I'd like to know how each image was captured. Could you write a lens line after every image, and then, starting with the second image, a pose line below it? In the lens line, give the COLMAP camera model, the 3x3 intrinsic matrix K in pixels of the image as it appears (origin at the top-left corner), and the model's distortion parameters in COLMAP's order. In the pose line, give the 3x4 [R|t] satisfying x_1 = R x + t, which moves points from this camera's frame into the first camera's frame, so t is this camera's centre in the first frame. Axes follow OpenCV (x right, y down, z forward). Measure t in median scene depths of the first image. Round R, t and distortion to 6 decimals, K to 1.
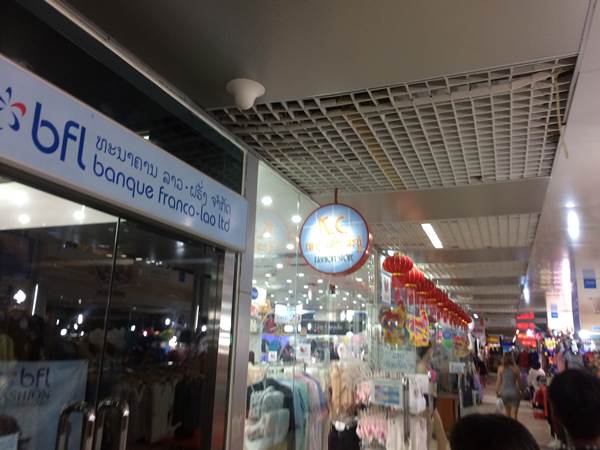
lens RADIAL K [[508.8, 0, 298.4], [0, 508.8, 223.9], [0, 0, 1]] dist [0.065759, 0.002610]
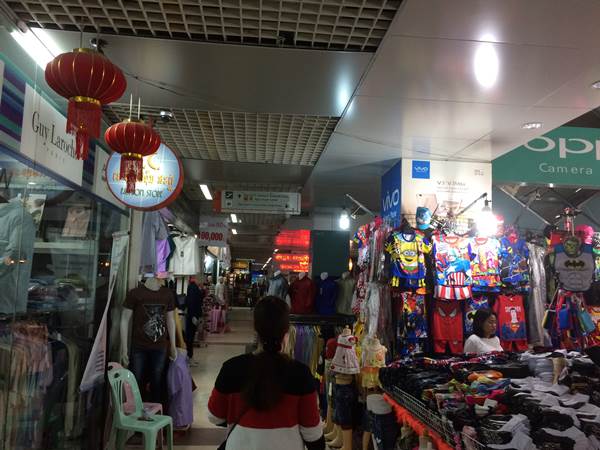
lens RADIAL K [[508.8, 0, 299.8], [0, 508.8, 225.1], [0, 0, 1]] dist [0.065759, 0.002610]
pose [[0.892365, 0.051508, 0.448366, 0.242415], [-0.111114, 0.987960, 0.107650, 0.160544], [-0.437423, -0.145883, 0.887344, 0.641318]]
